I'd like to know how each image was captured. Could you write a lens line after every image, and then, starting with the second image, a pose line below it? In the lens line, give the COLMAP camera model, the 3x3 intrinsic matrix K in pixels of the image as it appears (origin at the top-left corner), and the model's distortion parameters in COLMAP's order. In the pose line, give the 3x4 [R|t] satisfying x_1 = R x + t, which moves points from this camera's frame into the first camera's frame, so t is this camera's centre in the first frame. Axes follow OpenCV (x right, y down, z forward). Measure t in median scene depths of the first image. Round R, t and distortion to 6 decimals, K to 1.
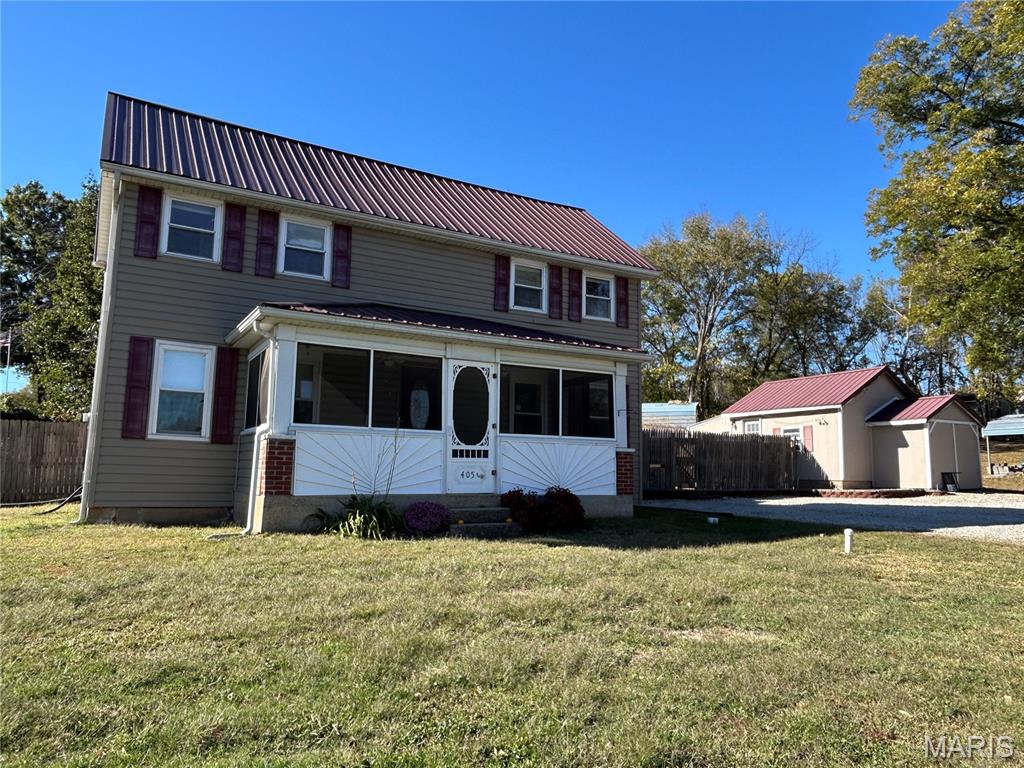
lens RADIAL K [[718.4, 0, 512.5], [0, 718.4, 382.0], [0, 0, 1]] dist [-0.010082, -0.002135]
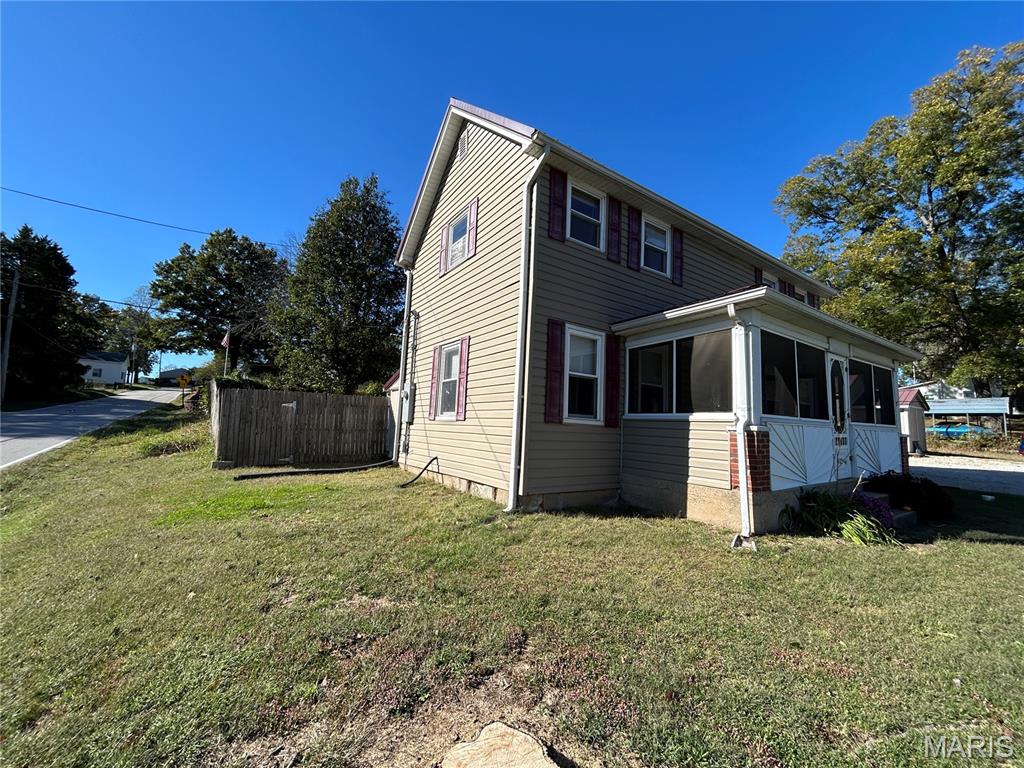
lens RADIAL K [[413.4, 0, 510.8], [0, 413.4, 383.6], [0, 0, 1]] dist [-0.001508, -0.000113]
pose [[0.997986, 0.027820, 0.057007, -0.576103], [-0.029750, 0.999003, 0.033285, 0.007337], [-0.056024, -0.034914, 0.997819, 0.405294]]
